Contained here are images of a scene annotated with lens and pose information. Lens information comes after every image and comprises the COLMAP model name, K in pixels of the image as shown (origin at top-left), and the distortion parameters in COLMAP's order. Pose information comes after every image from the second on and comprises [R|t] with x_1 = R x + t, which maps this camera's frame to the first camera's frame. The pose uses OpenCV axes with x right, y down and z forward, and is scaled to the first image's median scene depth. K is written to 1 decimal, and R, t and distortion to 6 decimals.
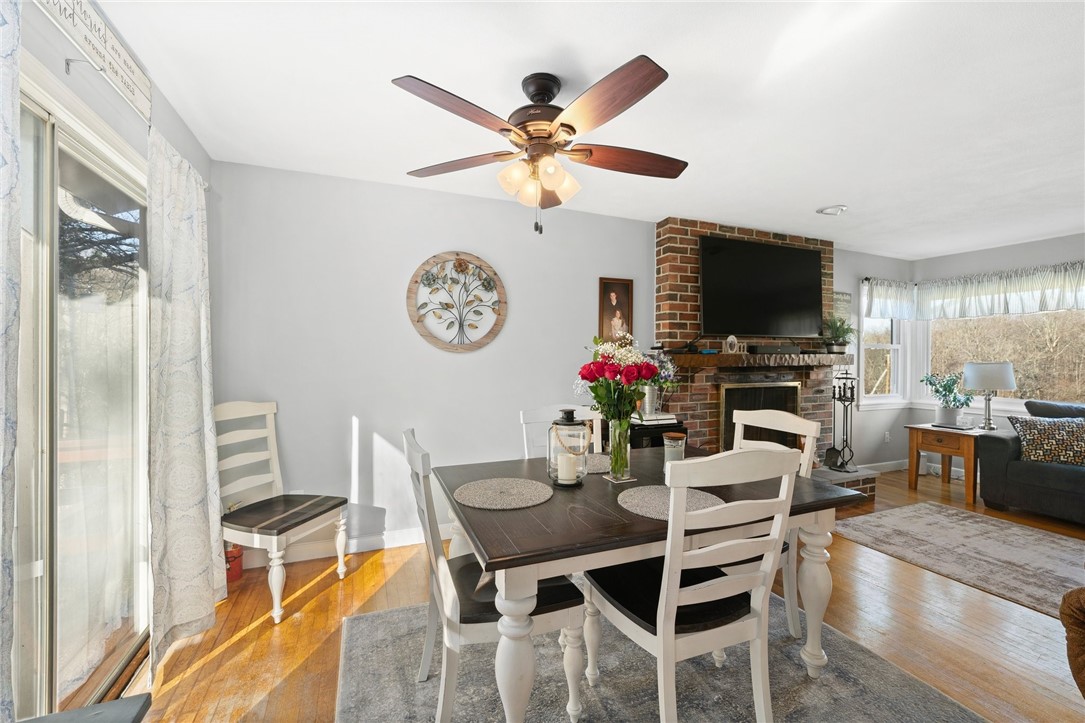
lens RADIAL K [[452.2, 0, 550.2], [0, 452.2, 358.5], [0, 0, 1]] dist [-0.011906, -0.000423]
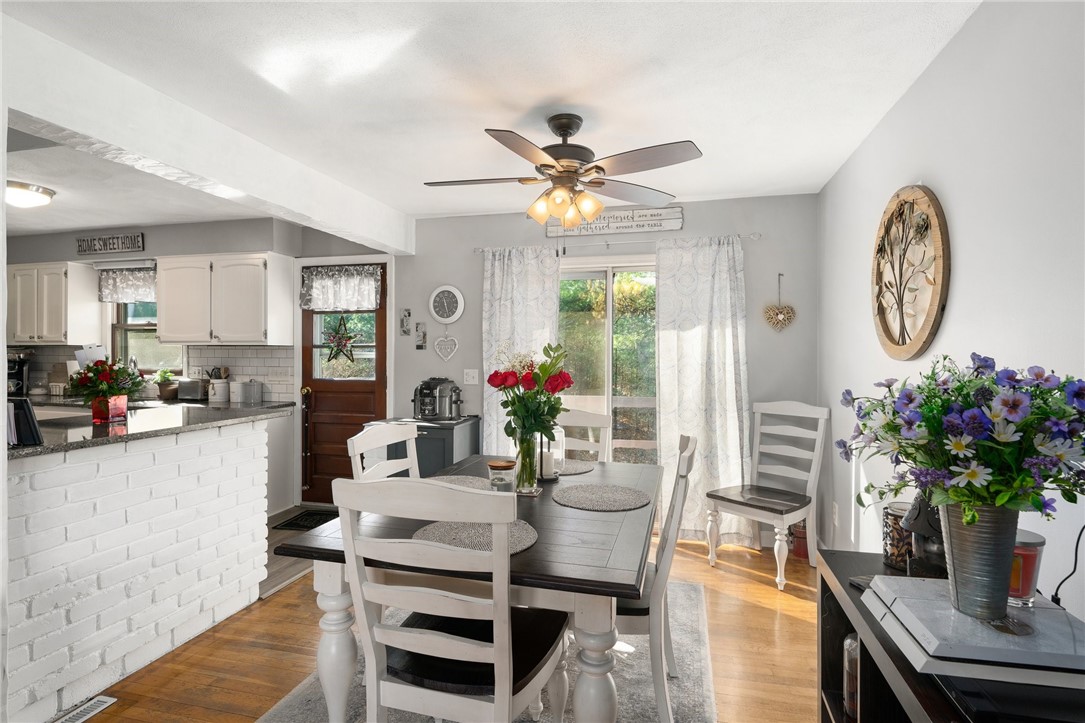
lens RADIAL K [[532.8, 0, 543.3], [0, 532.8, 354.4], [0, 0, 1]] dist [-0.002838, -0.000851]
pose [[-0.609920, -0.004981, -0.792447, 0.530600], [-0.008640, 0.999963, 0.000364, -0.013787], [0.792416, 0.007069, -0.609941, 0.887643]]
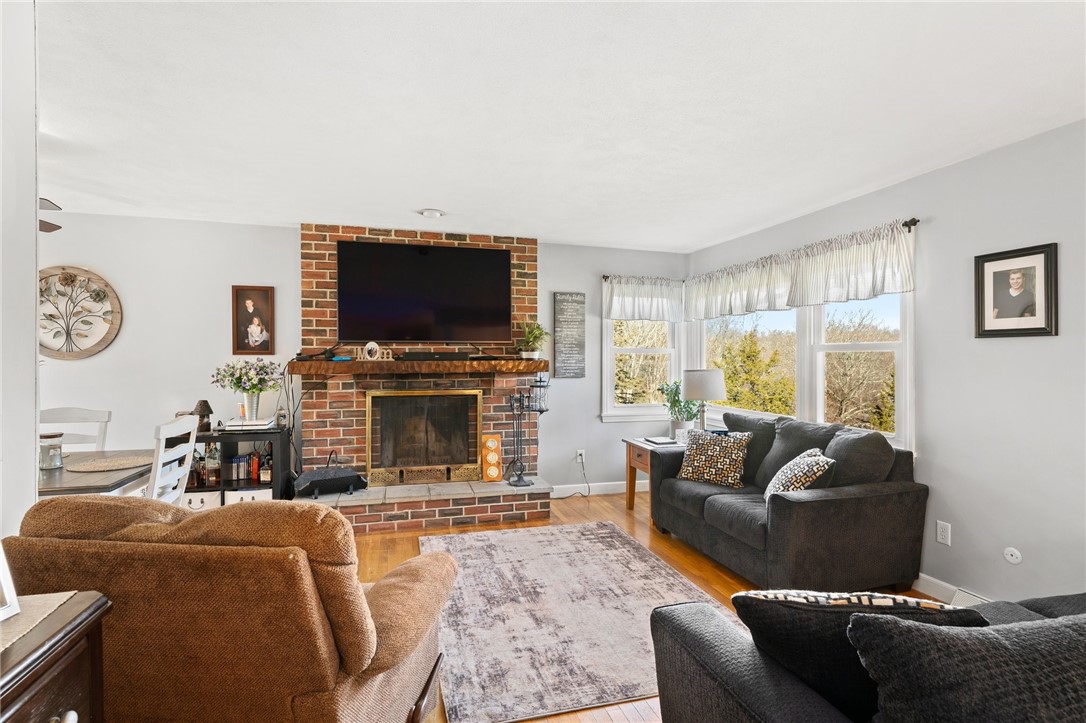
lens RADIAL K [[531.9, 0, 547.6], [0, 531.9, 365.2], [0, 0, 1]] dist [-0.002938, 0.000255]
pose [[0.993125, 0.002202, -0.117035, 0.922715], [-0.000894, 0.999937, 0.011230, -0.013827], [0.117053, -0.011048, 0.993064, -0.103605]]
